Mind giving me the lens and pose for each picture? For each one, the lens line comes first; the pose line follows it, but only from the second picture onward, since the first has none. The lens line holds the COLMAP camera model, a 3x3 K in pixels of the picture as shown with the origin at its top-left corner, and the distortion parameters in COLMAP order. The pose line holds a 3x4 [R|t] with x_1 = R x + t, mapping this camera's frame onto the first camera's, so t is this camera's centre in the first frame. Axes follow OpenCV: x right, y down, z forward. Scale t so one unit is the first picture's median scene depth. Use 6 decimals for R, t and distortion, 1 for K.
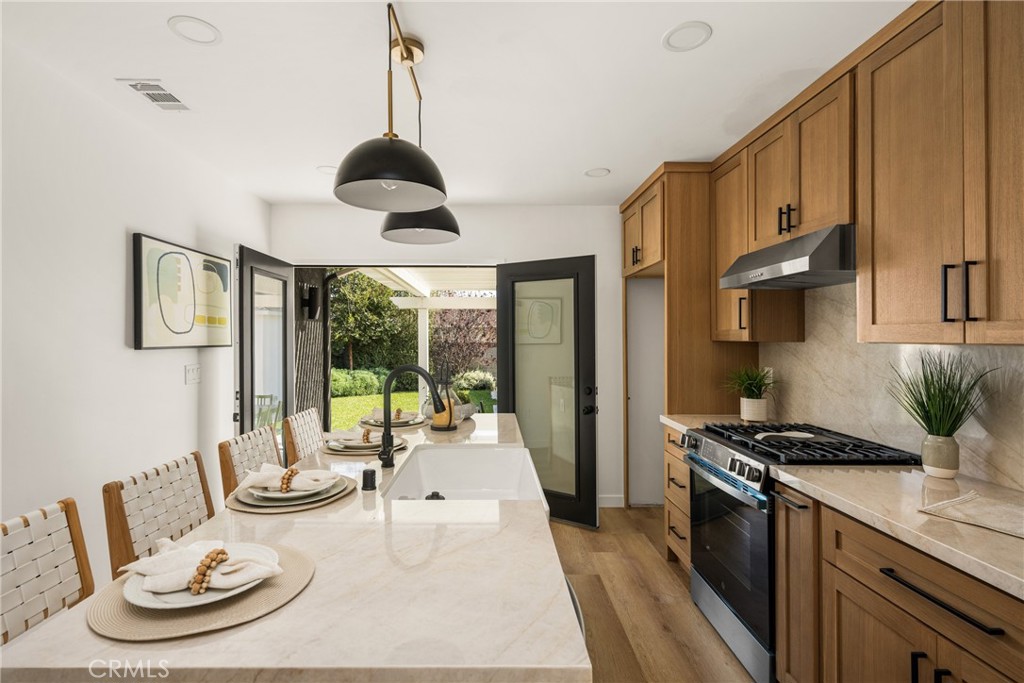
lens RADIAL K [[505.7, 0, 484.9], [0, 505.7, 336.4], [0, 0, 1]] dist [0.000621, -0.000618]
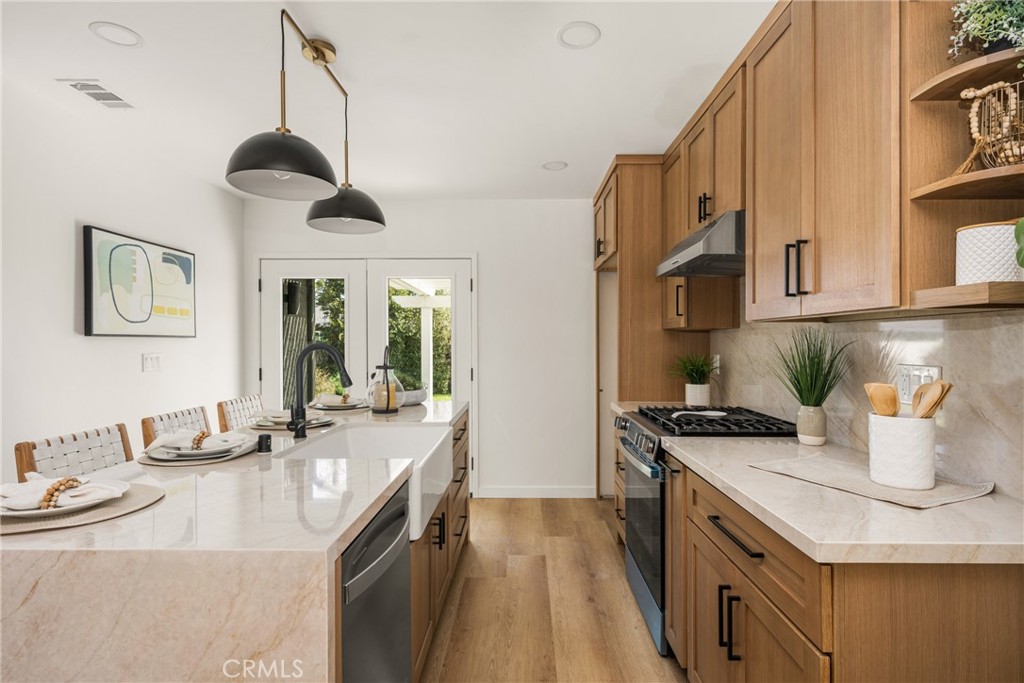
lens RADIAL K [[527.8, 0, 512.0], [0, 527.8, 341.5], [0, 0, 1]] dist [-0.000299, 0.000290]
pose [[0.999959, -0.004994, -0.007541, 0.200855], [0.005004, 0.999987, 0.001388, 0.039756], [0.007534, -0.001426, 0.999971, -0.090325]]
